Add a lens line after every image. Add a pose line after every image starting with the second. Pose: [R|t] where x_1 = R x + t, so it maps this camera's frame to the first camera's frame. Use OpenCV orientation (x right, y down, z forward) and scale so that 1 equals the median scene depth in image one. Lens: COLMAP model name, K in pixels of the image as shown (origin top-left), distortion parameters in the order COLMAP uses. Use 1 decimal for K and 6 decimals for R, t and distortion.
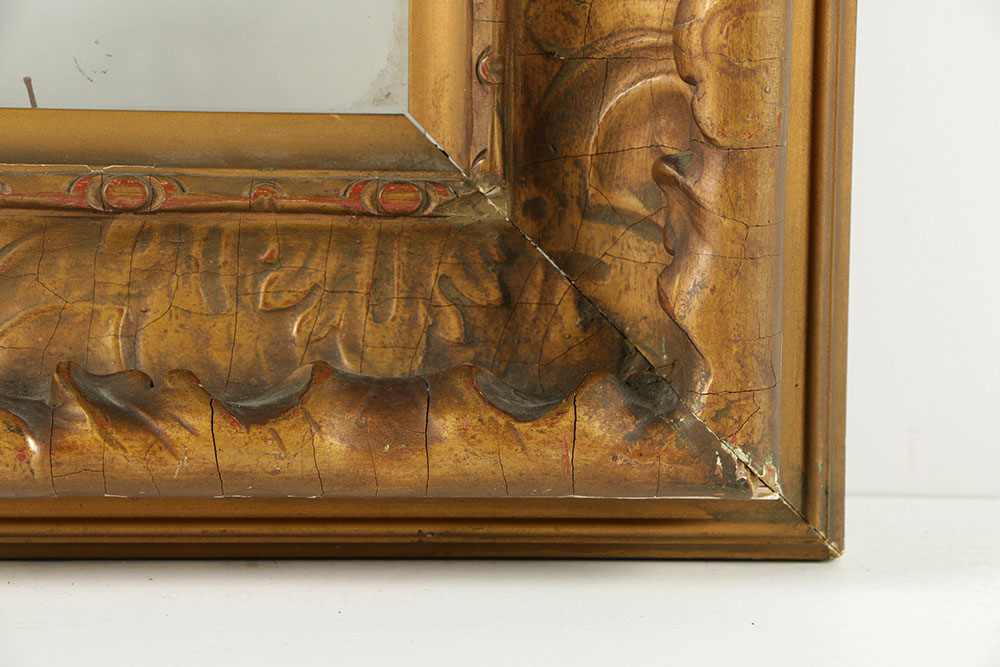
lens RADIAL K [[4789.3, 0, 500.0], [0, 4789.3, 333.5], [0, 0, 1]] dist [0.926623, 0.944864]
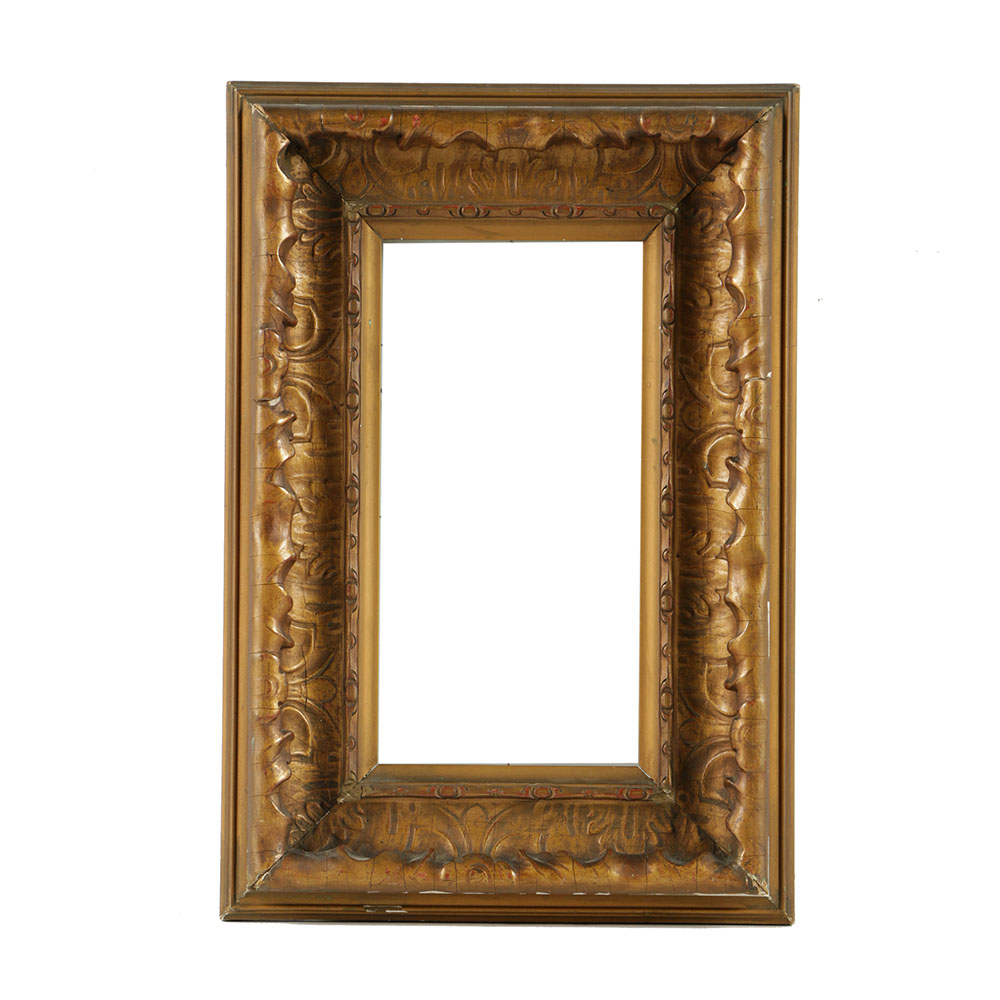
lens RADIAL K [[5760.0, 0, 497.8], [0, 5760.0, 608.8], [0, 0, 1]] dist [0.712625, 16.087731]
pose [[0.999315, -0.007708, -0.036187, 0.022280], [0.002341, 0.989269, -0.146084, 0.367232], [0.036924, 0.145899, 0.988610, -2.440991]]
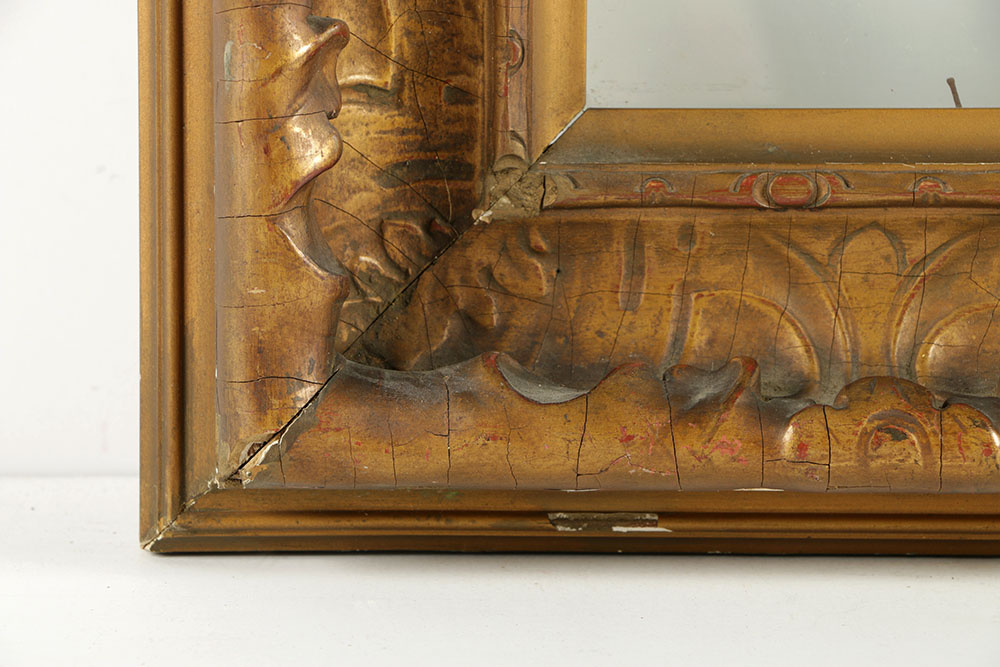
lens RADIAL K [[4789.3, 0, 500.0], [0, 4789.3, 333.5], [0, 0, 1]] dist [0.926623, 0.944864]
pose [[0.999621, -0.006702, -0.026712, -0.167763], [0.006427, 0.999926, -0.010355, 0.010275], [0.026780, 0.010179, 0.999590, -0.008828]]
